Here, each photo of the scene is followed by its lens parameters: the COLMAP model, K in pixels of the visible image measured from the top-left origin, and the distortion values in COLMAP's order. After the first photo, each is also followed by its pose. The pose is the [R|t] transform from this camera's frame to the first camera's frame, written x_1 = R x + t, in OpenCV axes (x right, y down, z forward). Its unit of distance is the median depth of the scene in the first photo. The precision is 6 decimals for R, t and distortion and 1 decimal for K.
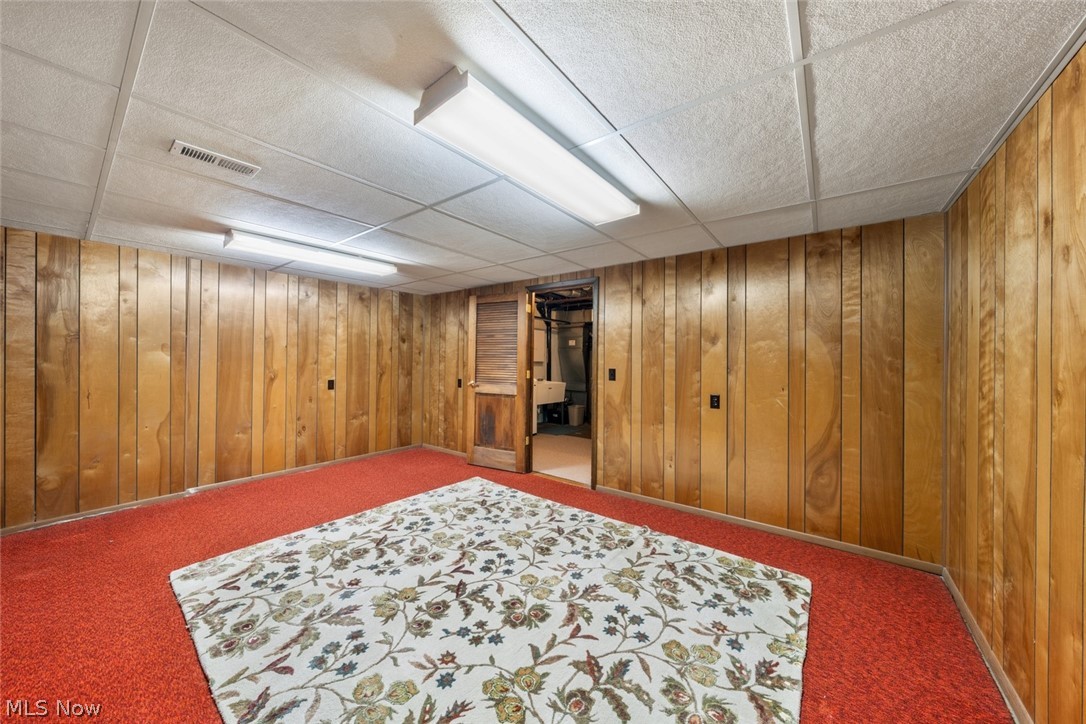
lens RADIAL K [[378.5, 0, 541.7], [0, 378.5, 358.8], [0, 0, 1]] dist [-0.001164, -0.000047]
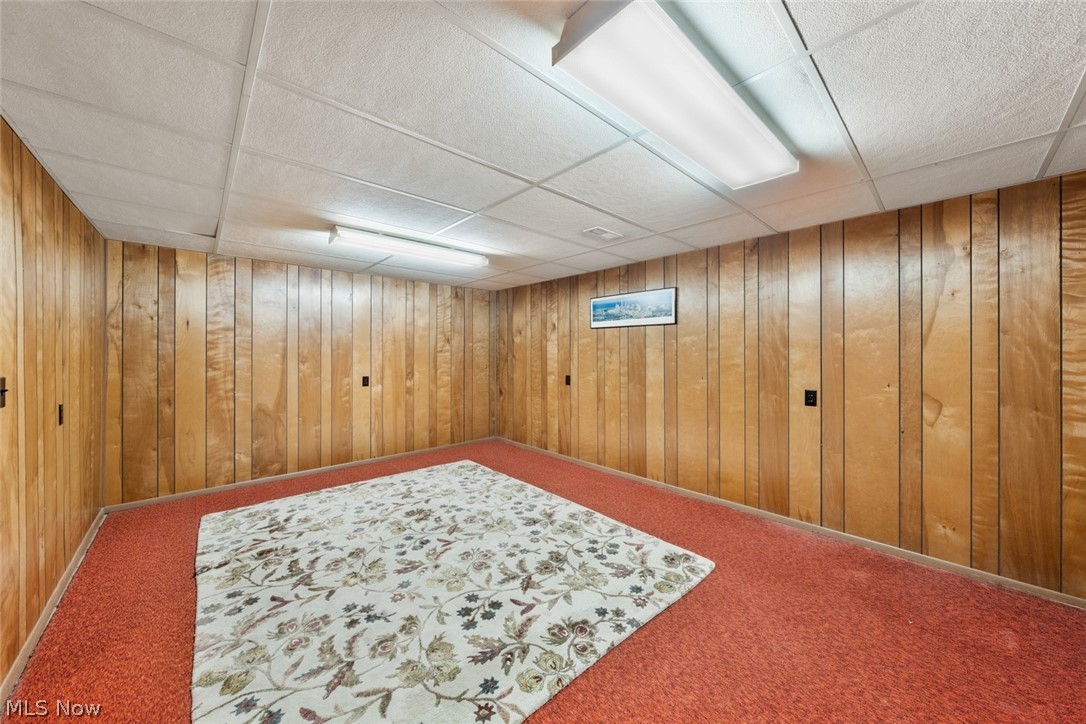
lens RADIAL K [[378.5, 0, 542.3], [0, 378.5, 352.7], [0, 0, 1]] dist [-0.001164, -0.000047]
pose [[-0.985128, -0.007422, 0.171663, -0.659697], [-0.006918, 0.999970, 0.003535, -0.007083], [-0.171684, 0.002295, -0.985149, 1.992616]]
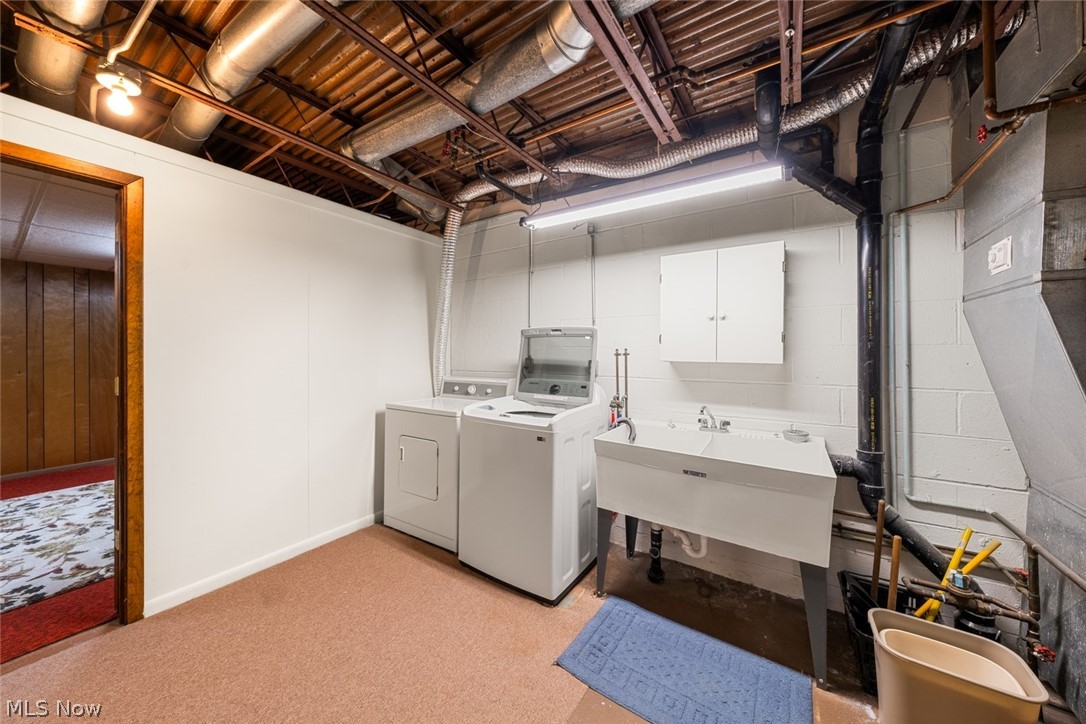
lens RADIAL K [[378.5, 0, 541.7], [0, 378.5, 354.1], [0, 0, 1]] dist [-0.001164, -0.000047]
pose [[0.067728, -0.003725, -0.997697, 0.766778], [0.001329, 0.999992, -0.003644, 0.019668], [0.997703, -0.001079, 0.067732, 2.626563]]
